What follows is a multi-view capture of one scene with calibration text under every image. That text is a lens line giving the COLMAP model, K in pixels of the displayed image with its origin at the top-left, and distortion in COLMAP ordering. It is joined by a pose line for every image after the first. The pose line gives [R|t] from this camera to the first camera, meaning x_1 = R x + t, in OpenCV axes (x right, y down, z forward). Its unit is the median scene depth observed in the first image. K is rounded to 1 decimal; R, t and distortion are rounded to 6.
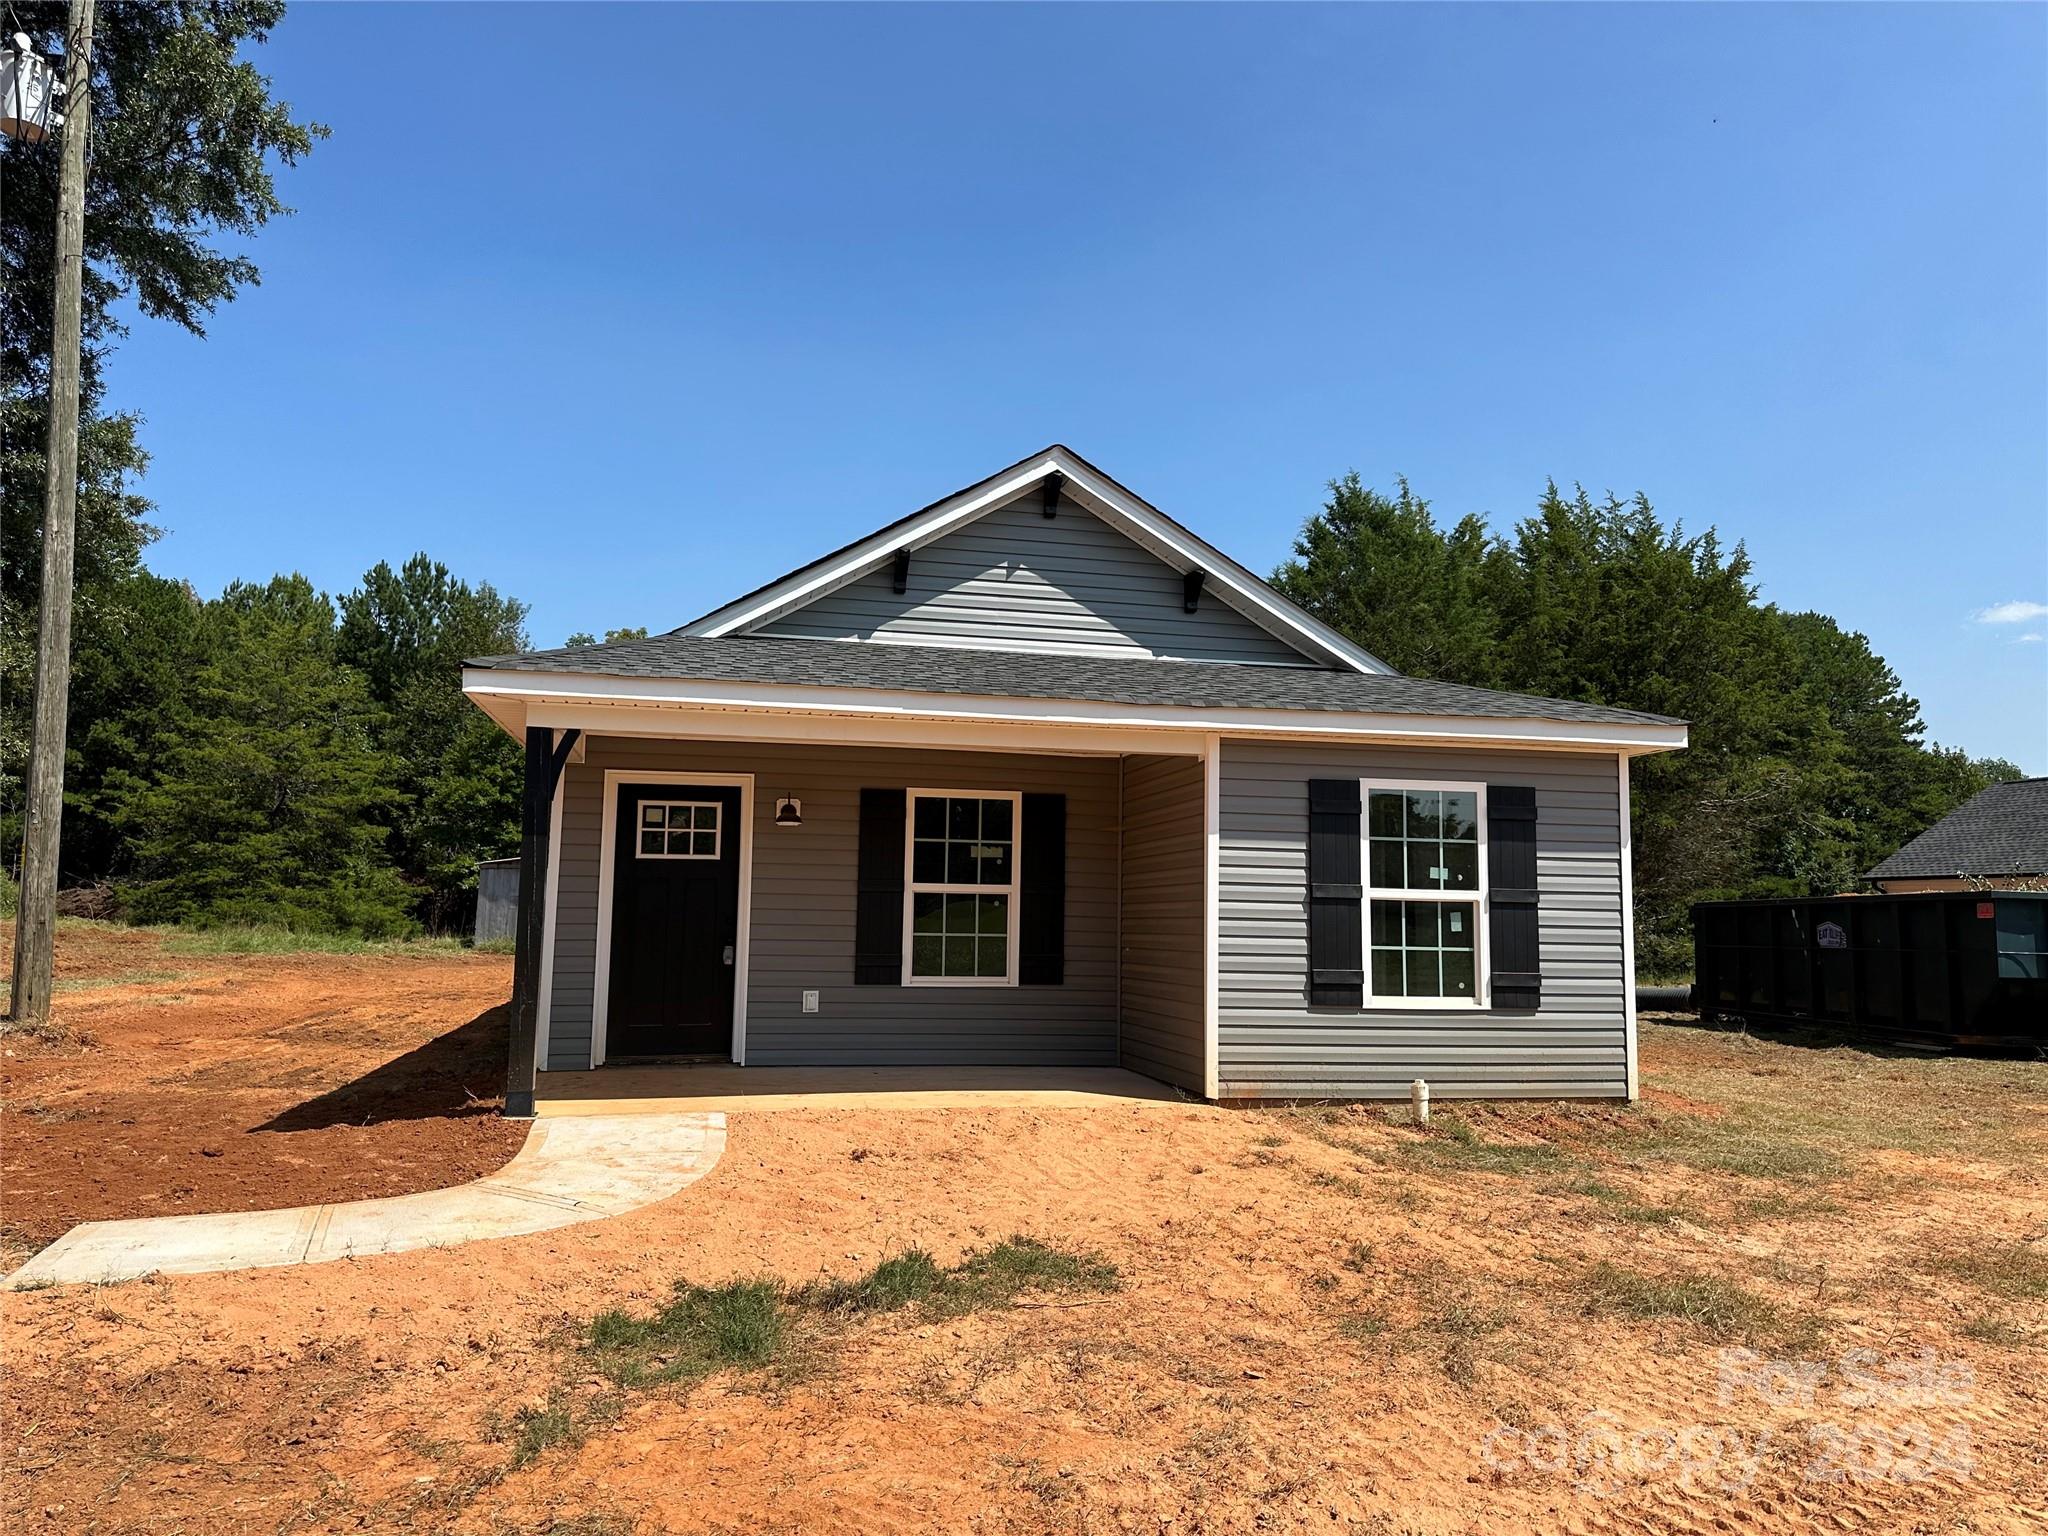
lens RADIAL K [[1450.0, 0, 1007.3], [0, 1450.0, 773.4], [0, 0, 1]] dist [0.054437, -0.067670]
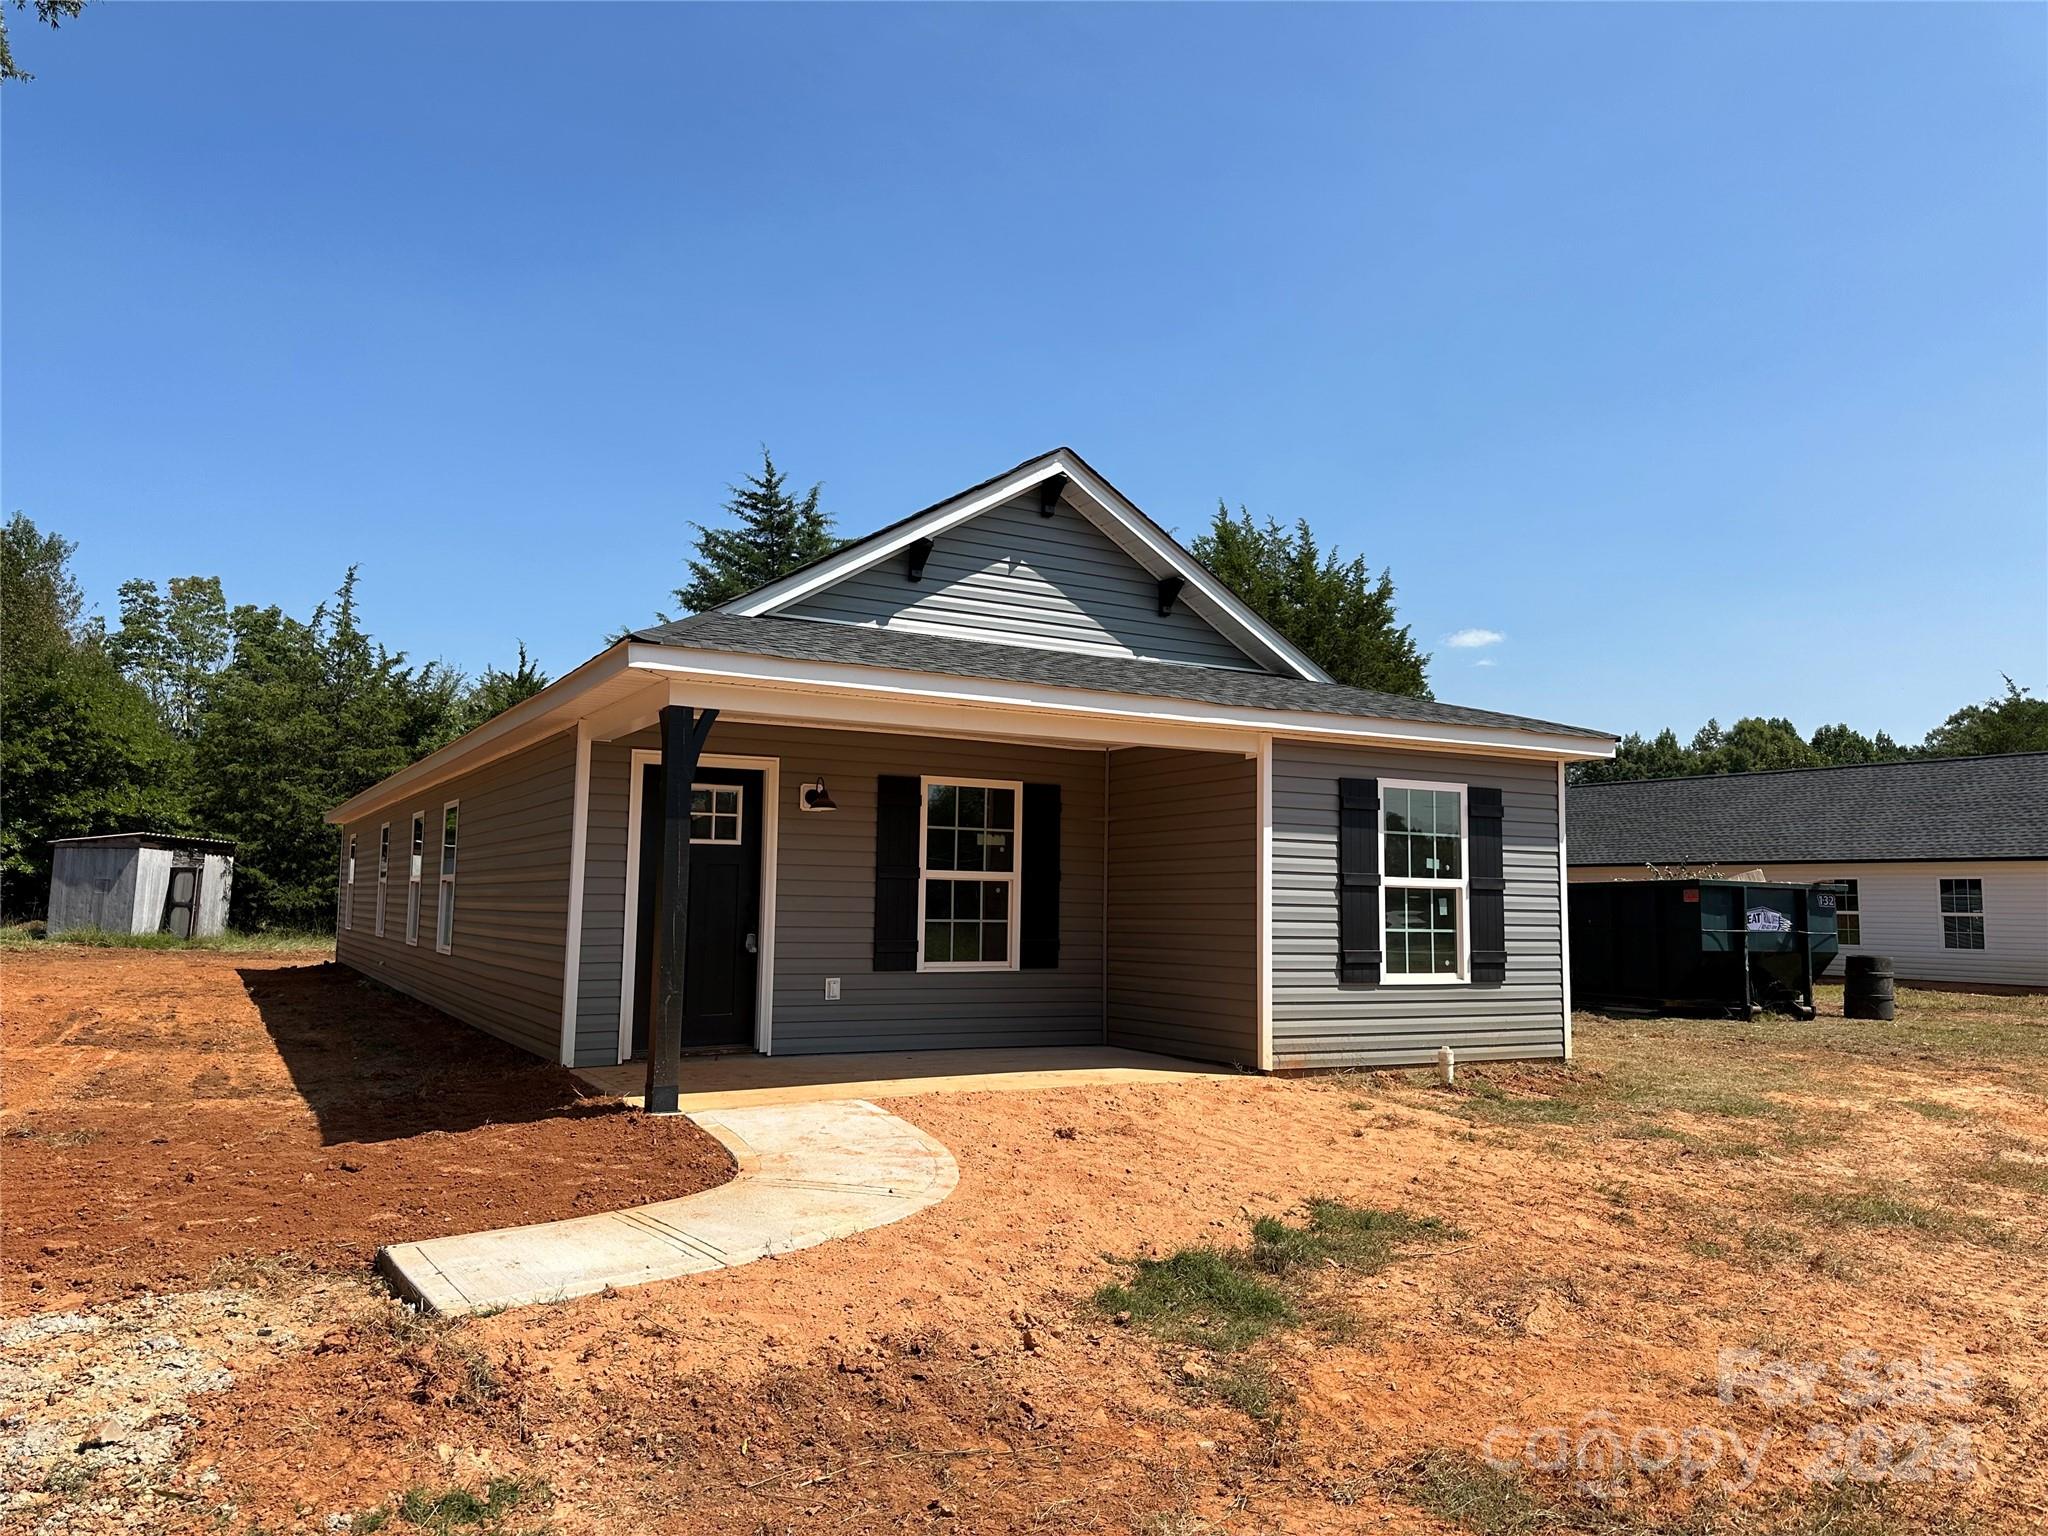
lens RADIAL K [[1450.0, 0, 1016.3], [0, 1450.0, 773.9], [0, 0, 1]] dist [0.054437, -0.067670]
pose [[0.953765, 0.024485, 0.299556, -0.316126], [-0.027733, 0.999594, 0.006597, 0.000436], [-0.299272, -0.014599, 0.954056, 0.019726]]
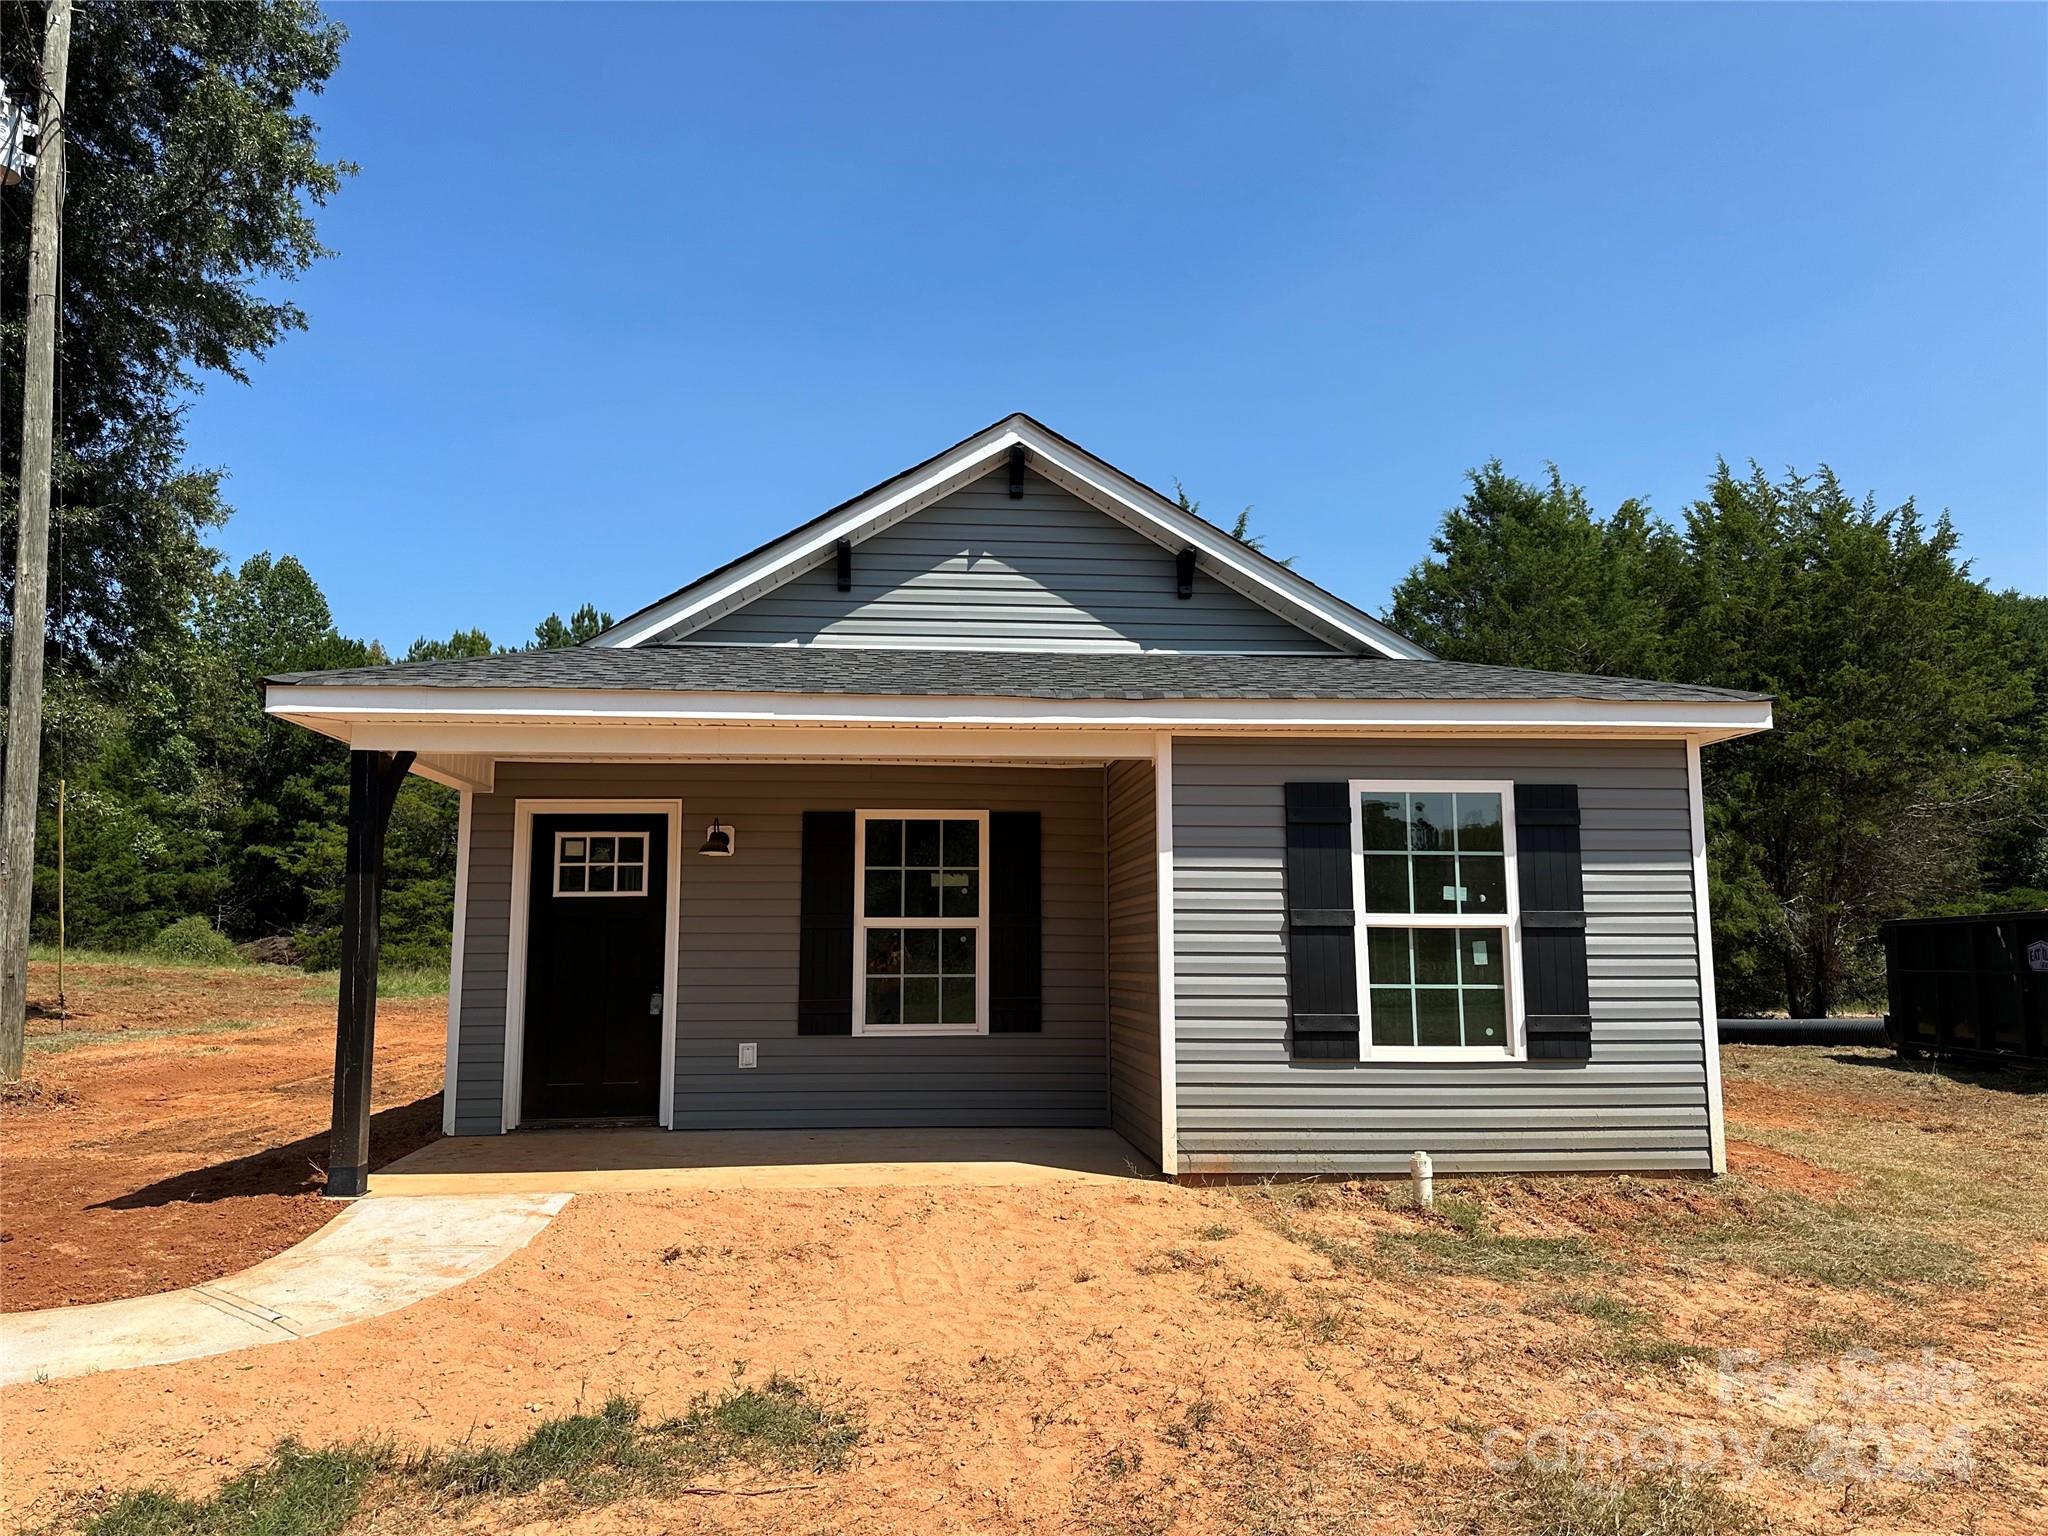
lens RADIAL K [[1450.0, 0, 1005.1], [0, 1450.0, 764.5], [0, 0, 1]] dist [0.054437, -0.067670]
pose [[0.990849, -0.034008, -0.130622, 0.140555], [0.030371, 0.999096, -0.029738, 0.011817], [0.131515, 0.025499, 0.990986, 0.140975]]
